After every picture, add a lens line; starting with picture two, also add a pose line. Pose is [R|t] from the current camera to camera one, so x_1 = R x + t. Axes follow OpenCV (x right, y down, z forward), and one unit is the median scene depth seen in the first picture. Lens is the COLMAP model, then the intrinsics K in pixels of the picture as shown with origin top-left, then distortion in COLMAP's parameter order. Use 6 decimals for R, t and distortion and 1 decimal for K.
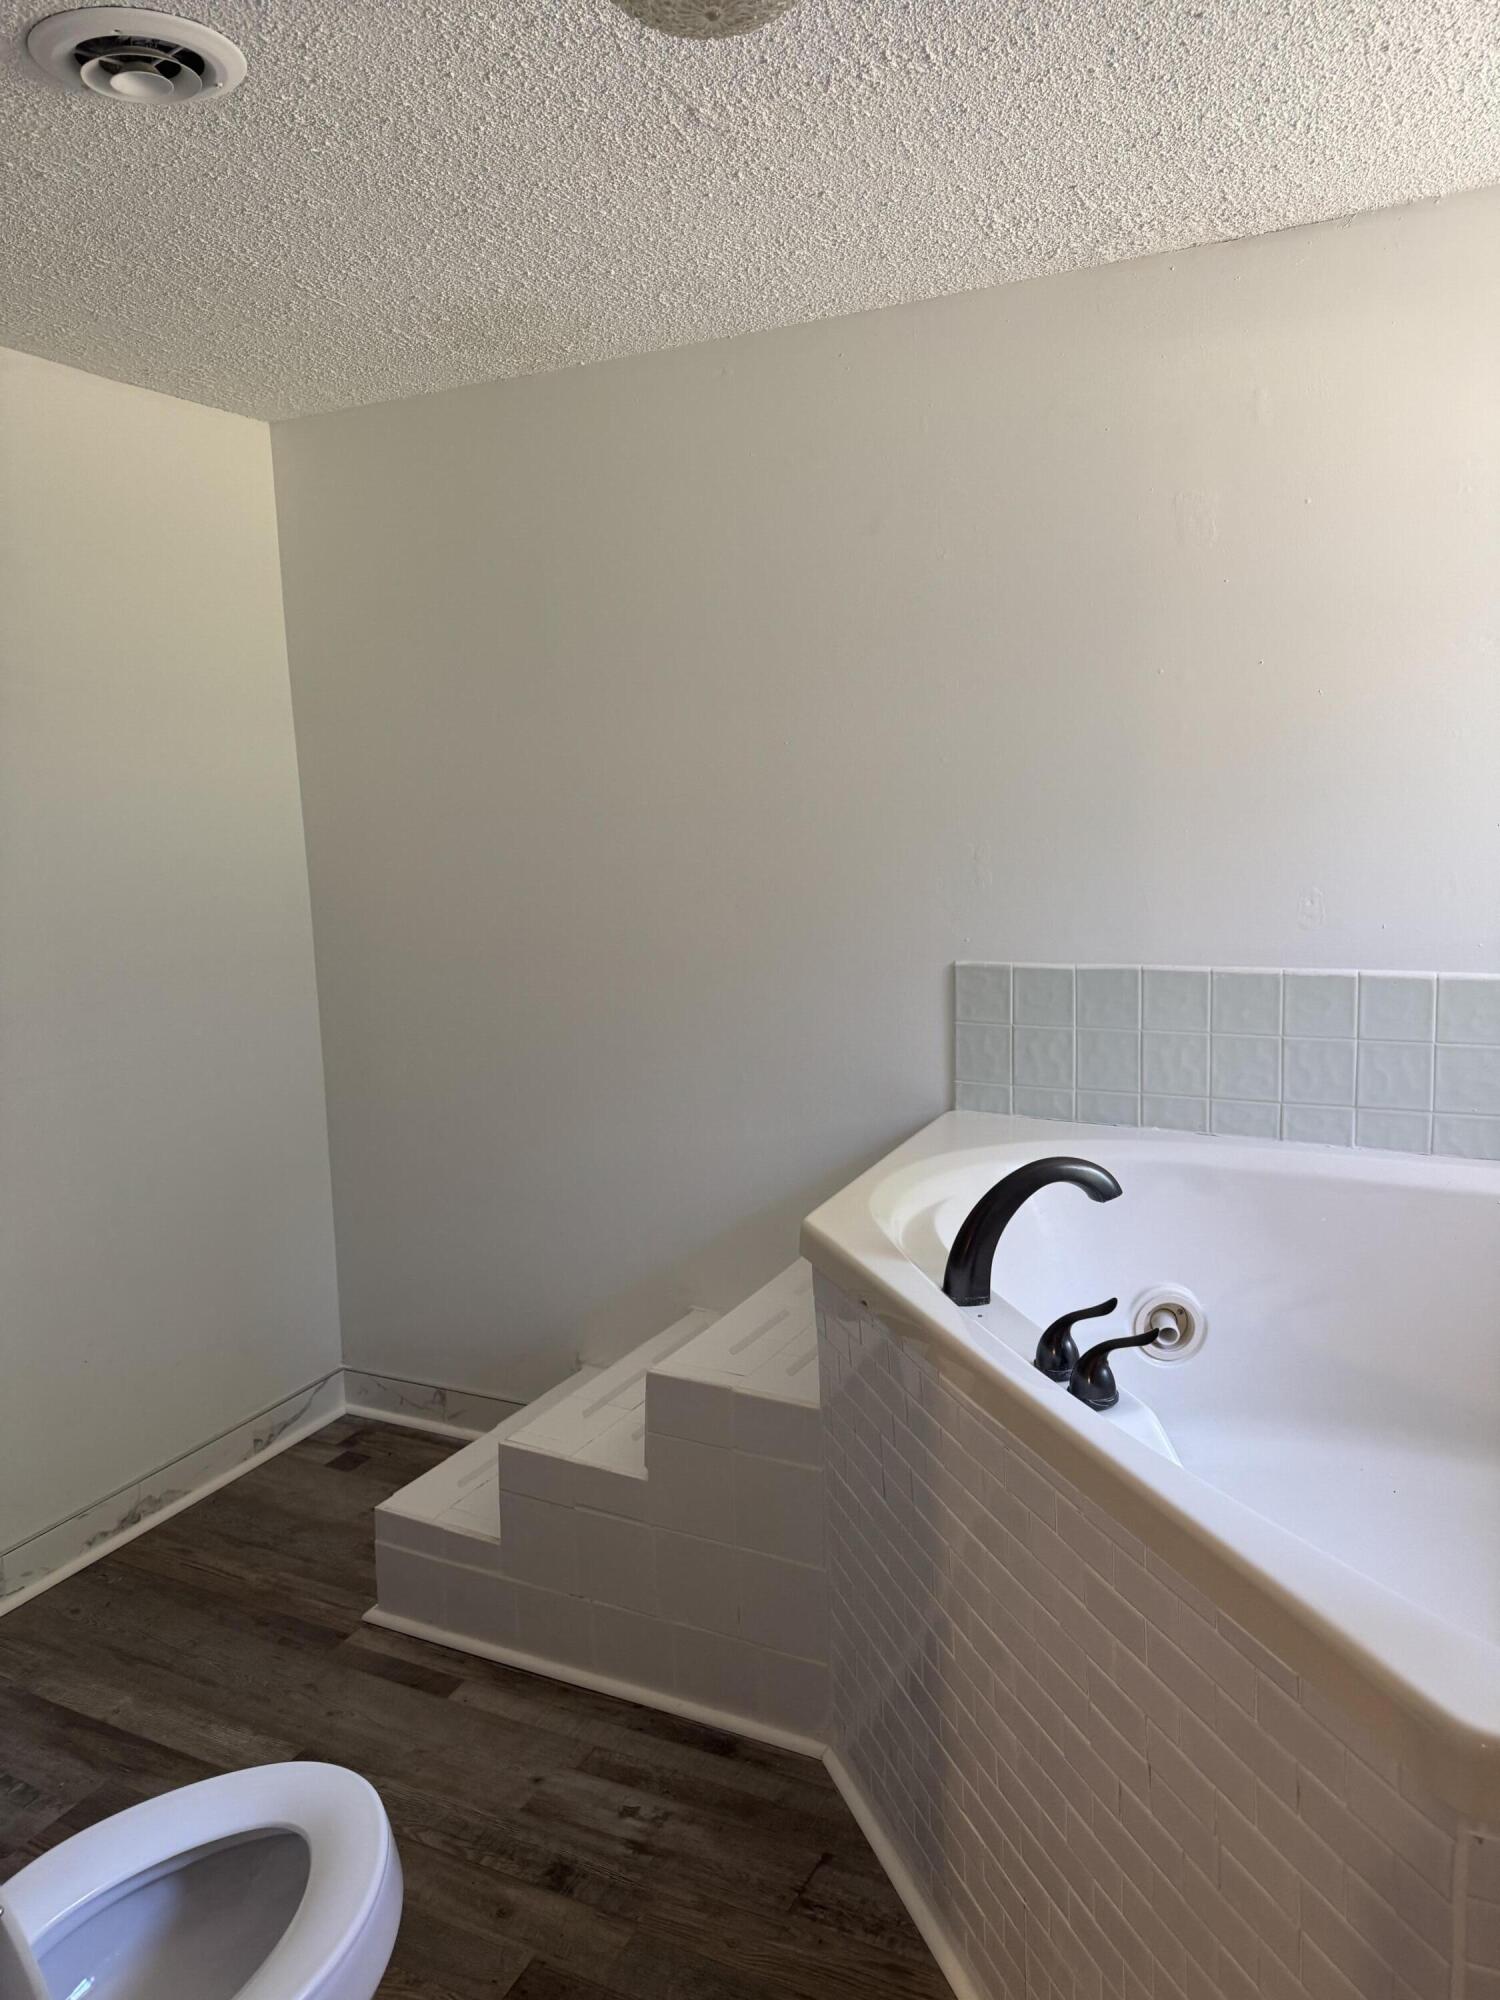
lens RADIAL K [[1409.4, 0, 751.0], [0, 1409.4, 991.5], [0, 0, 1]] dist [-0.008831, -0.007620]
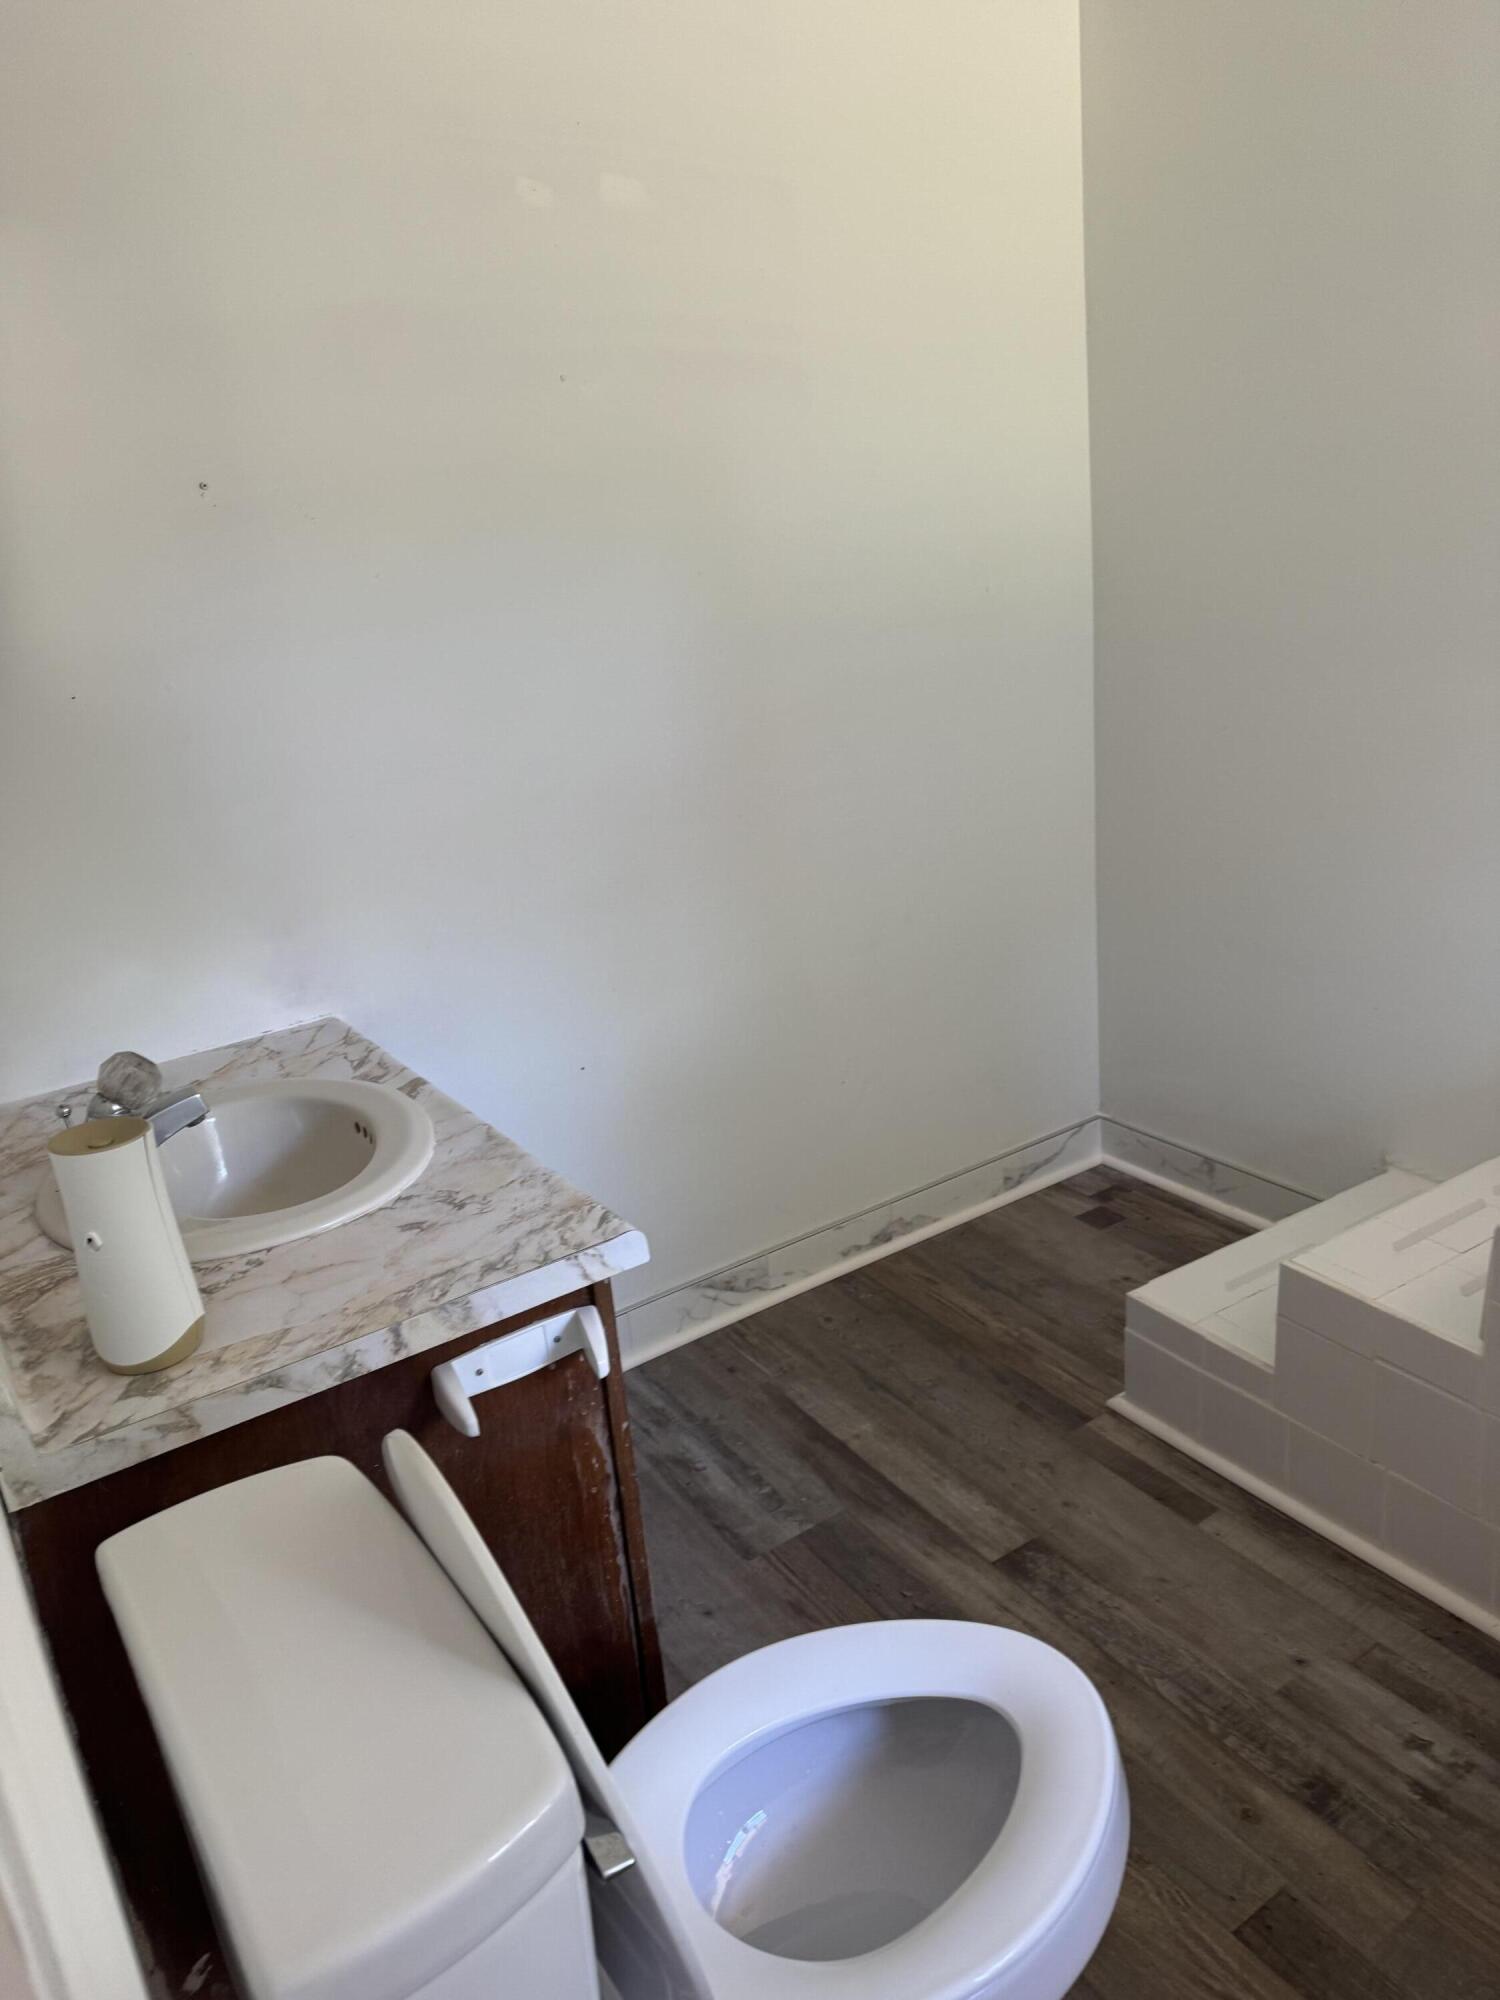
lens RADIAL K [[1409.4, 0, 743.2], [0, 1409.4, 986.1], [0, 0, 1]] dist [-0.008831, -0.007620]
pose [[0.856855, 0.098935, -0.505976, -0.047510], [0.009612, 0.978179, 0.207543, -0.009142], [0.515468, -0.182698, 0.837206, 0.179137]]
